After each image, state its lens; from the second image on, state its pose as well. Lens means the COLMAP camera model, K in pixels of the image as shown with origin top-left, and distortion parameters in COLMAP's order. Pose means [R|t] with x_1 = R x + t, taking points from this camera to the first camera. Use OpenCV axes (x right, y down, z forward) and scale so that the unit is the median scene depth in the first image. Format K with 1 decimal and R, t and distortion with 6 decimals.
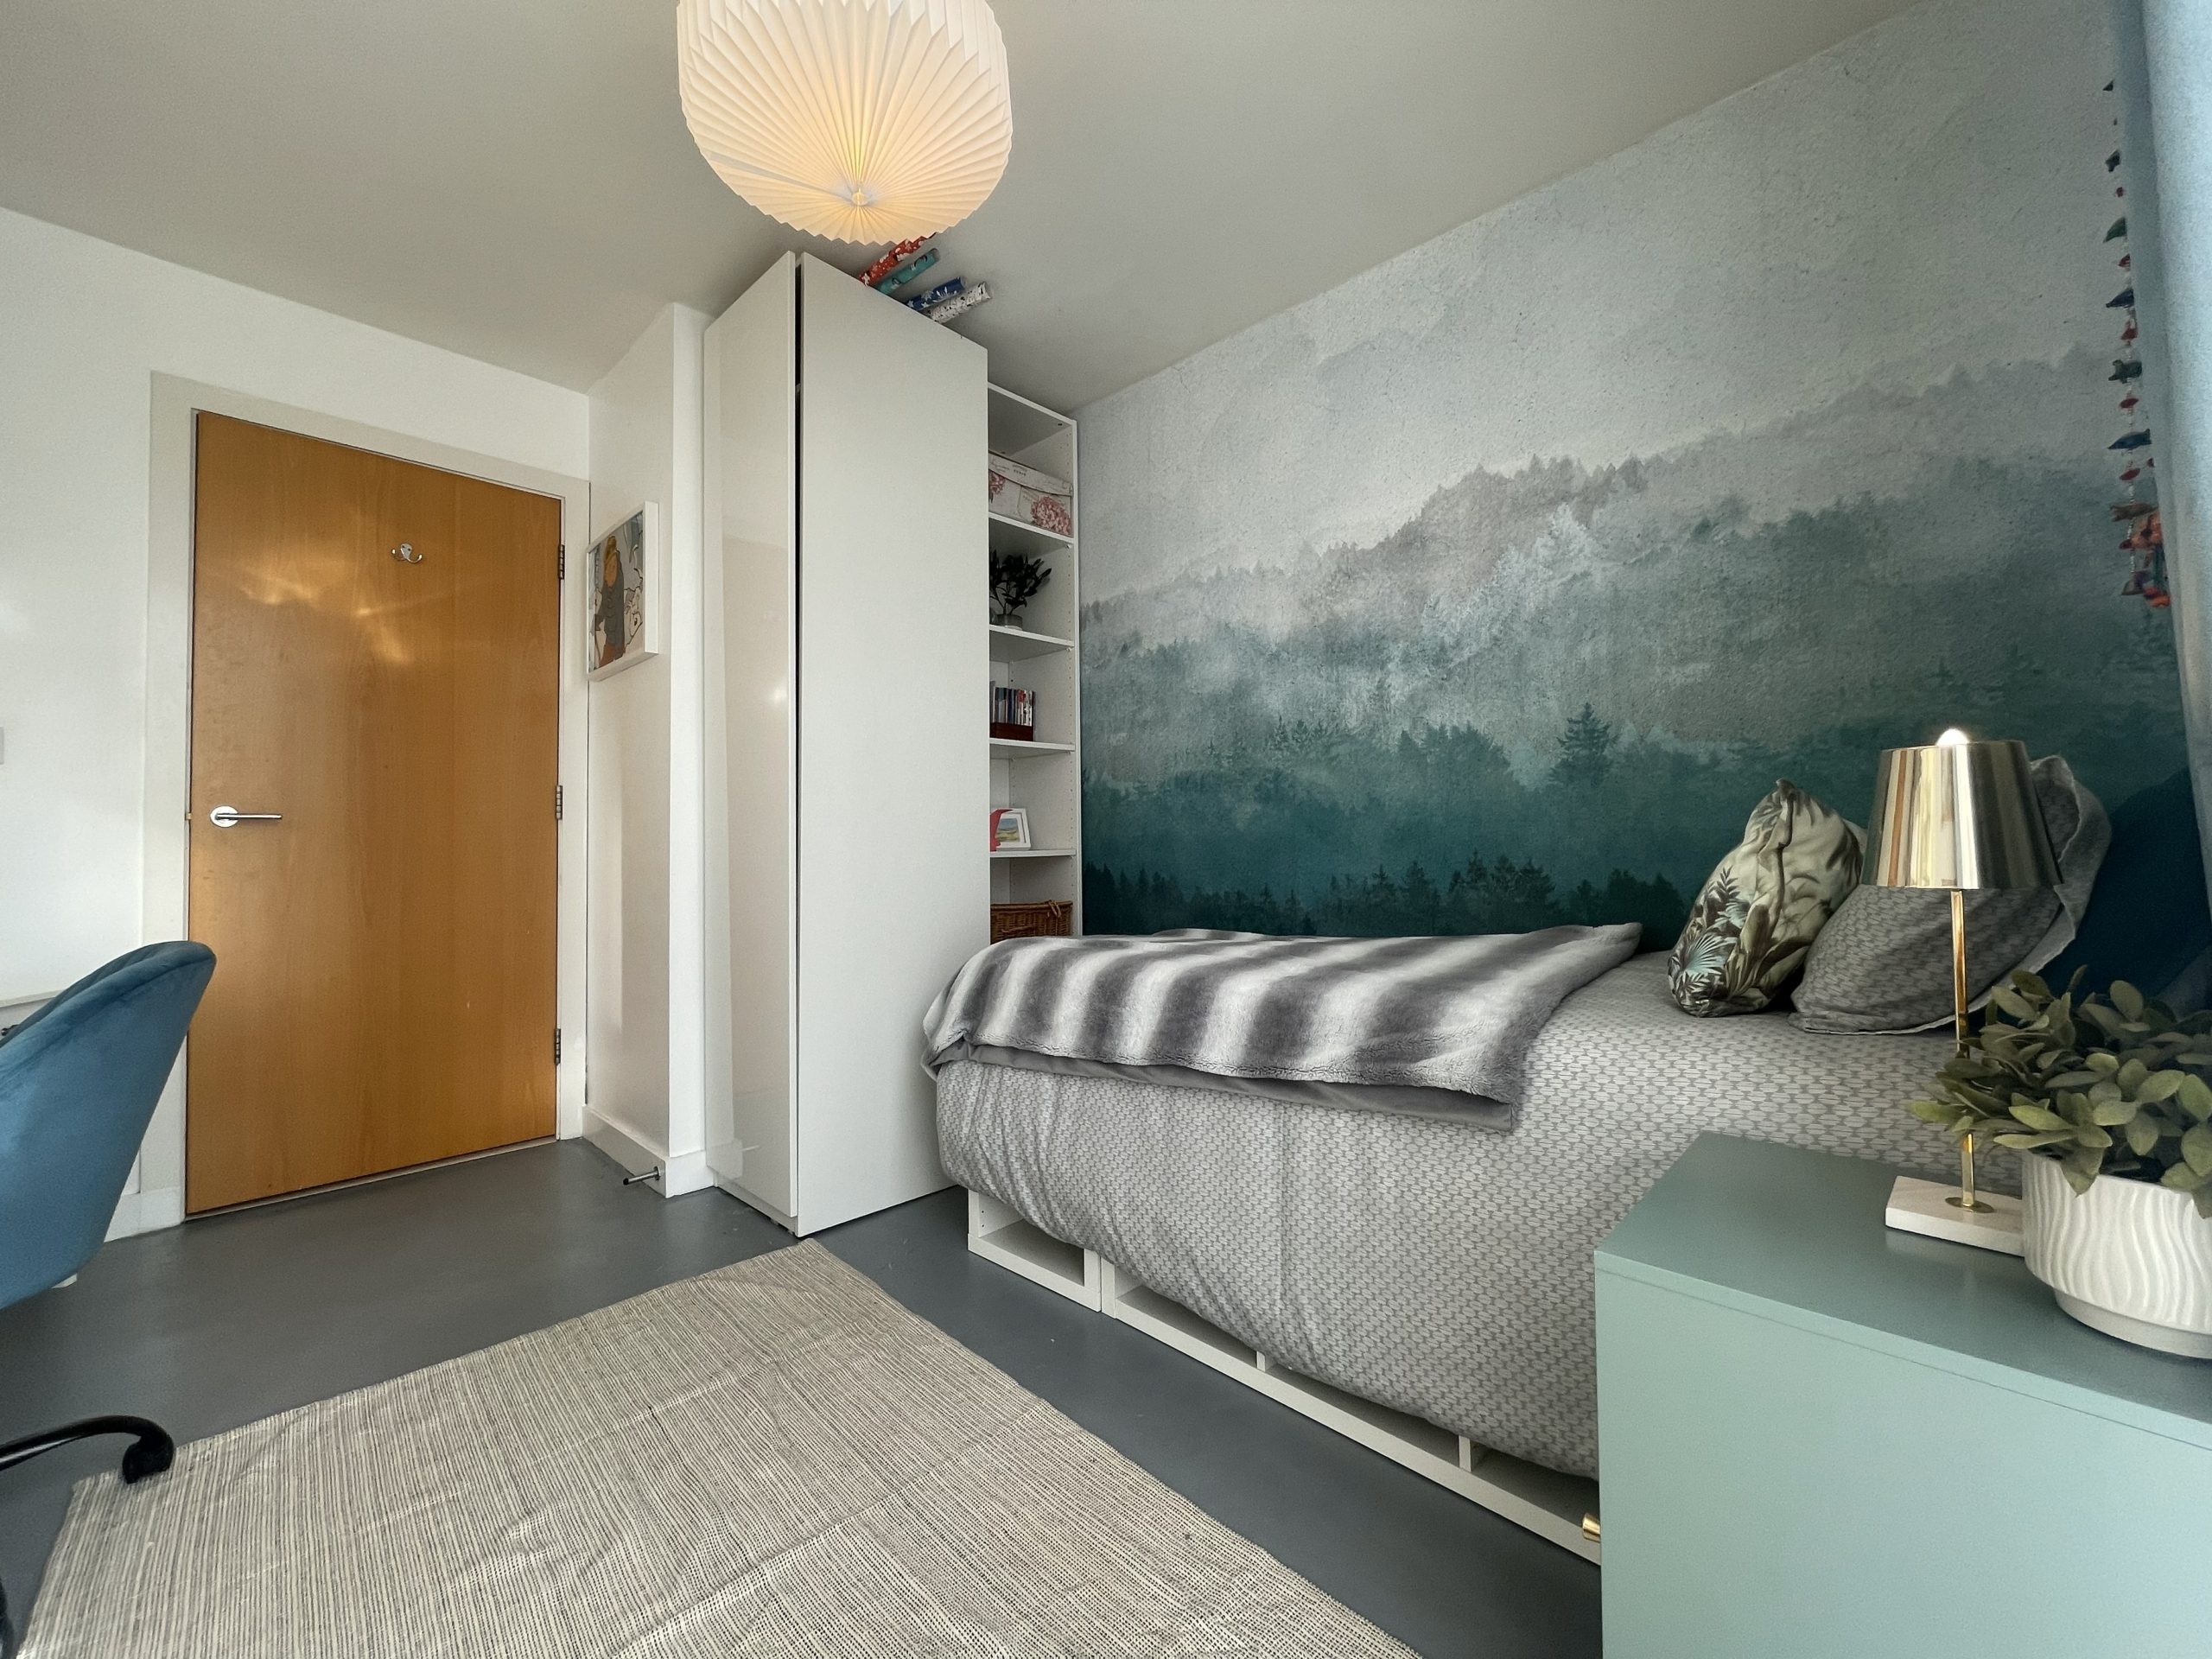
lens RADIAL K [[889.6, 0, 1106.0], [0, 889.6, 829.5], [0, 0, 1]] dist [-0.006600, 0.000173]
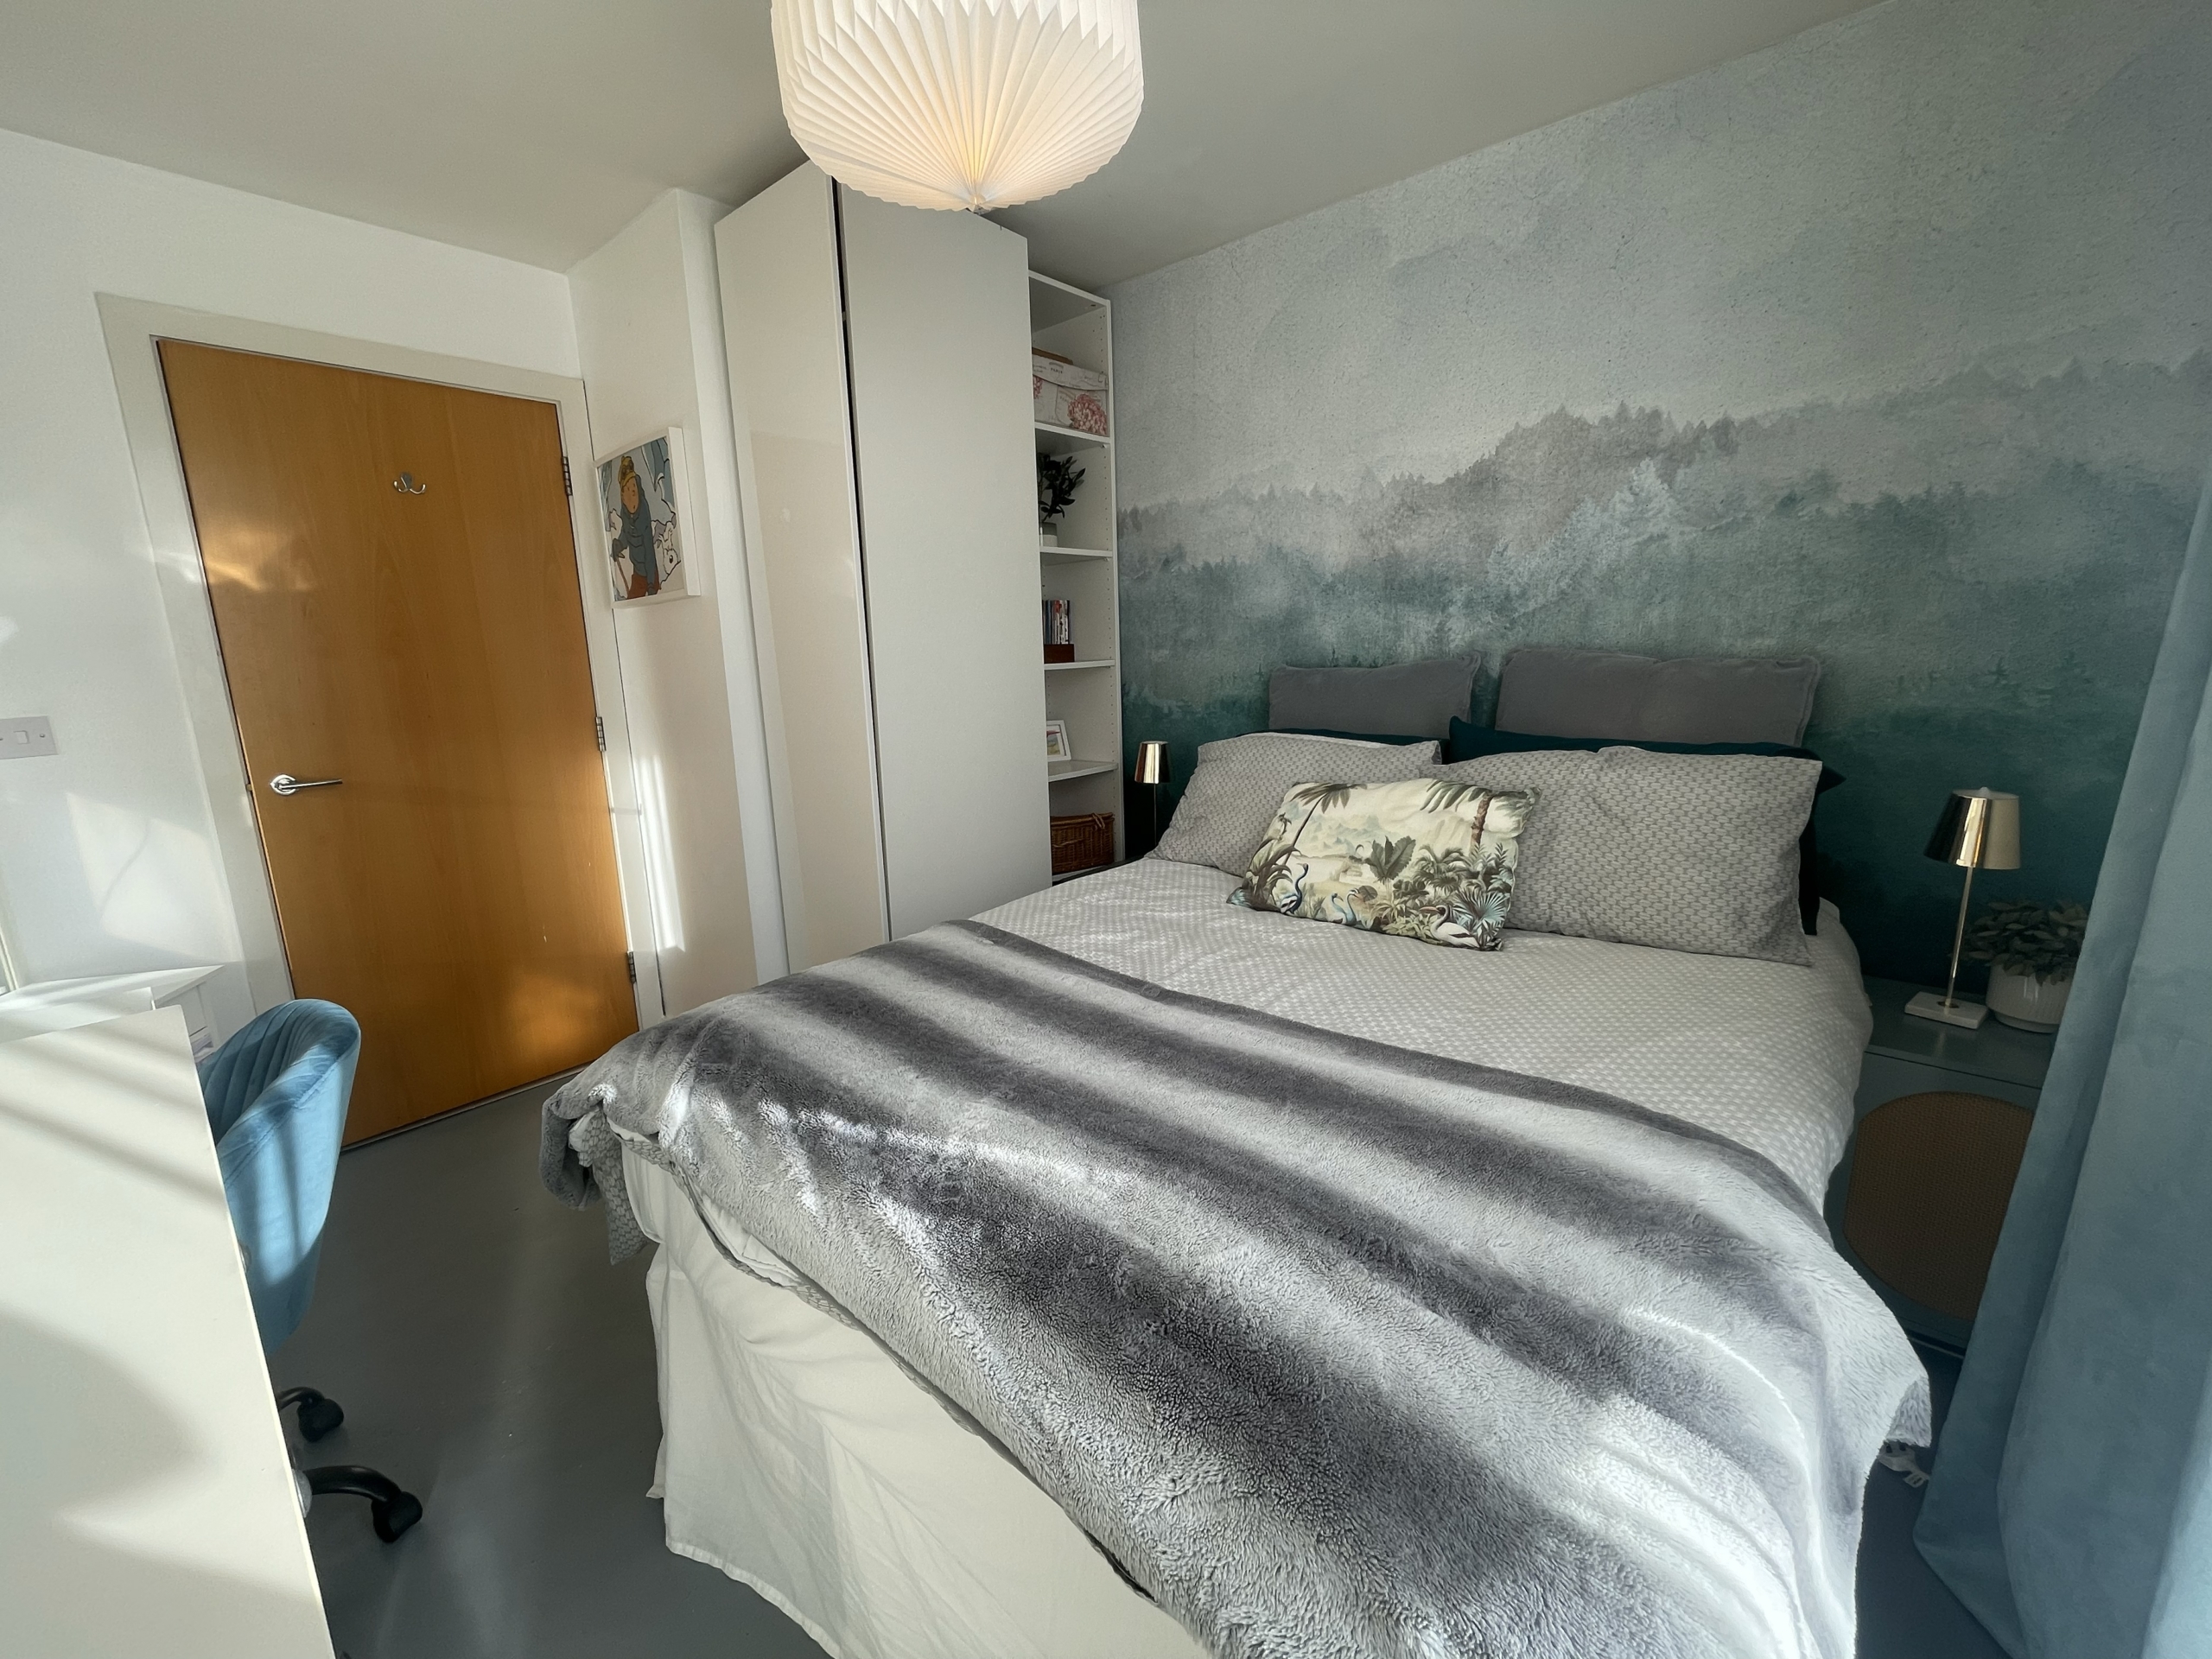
lens RADIAL K [[889.6, 0, 1106.0], [0, 889.6, 829.5], [0, 0, 1]] dist [-0.006600, 0.000173]
pose [[0.998819, -0.026181, 0.040927, -0.123836], [0.016788, 0.976482, 0.214946, -0.168573], [-0.045592, -0.214005, 0.975768, -0.020175]]
